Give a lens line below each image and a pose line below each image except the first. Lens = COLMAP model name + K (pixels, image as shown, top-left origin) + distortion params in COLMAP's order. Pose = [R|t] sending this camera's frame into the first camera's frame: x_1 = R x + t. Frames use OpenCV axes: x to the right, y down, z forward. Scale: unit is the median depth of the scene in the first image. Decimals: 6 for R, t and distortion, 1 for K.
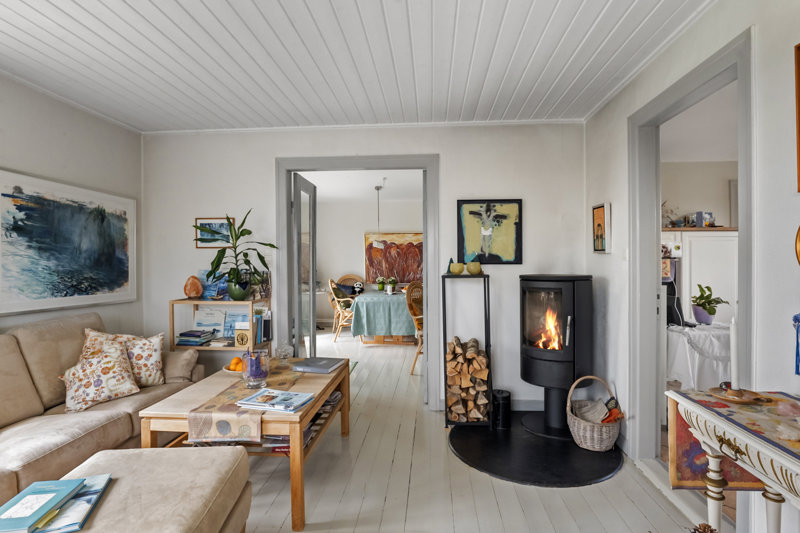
lens RADIAL K [[415.5, 0, 400.8], [0, 415.5, 263.9], [0, 0, 1]] dist [-0.000249, -0.000002]
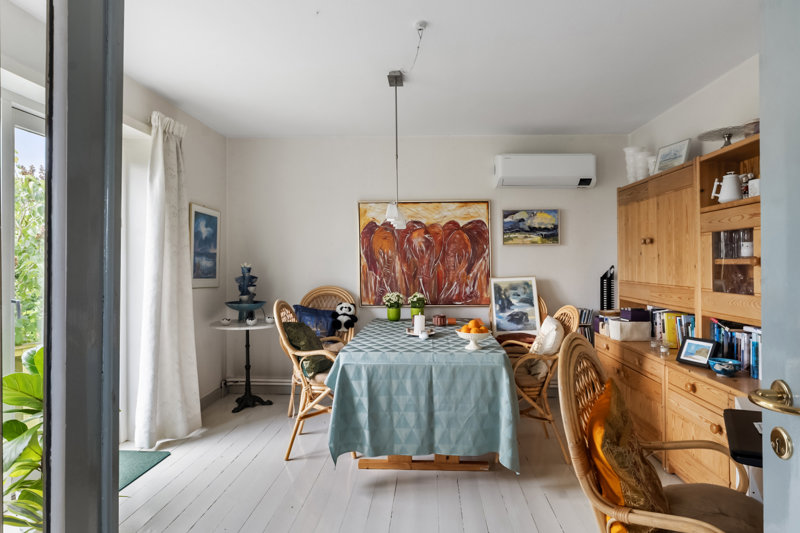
lens RADIAL K [[481.3, 0, 400.5], [0, 481.3, 267.6], [0, 0, 1]] dist [0.001912, 0.000093]
pose [[0.999760, 0.005474, 0.021220, -0.053334], [-0.005678, 0.999938, 0.009563, -0.001895], [-0.021167, -0.009682, 0.999729, 0.471726]]
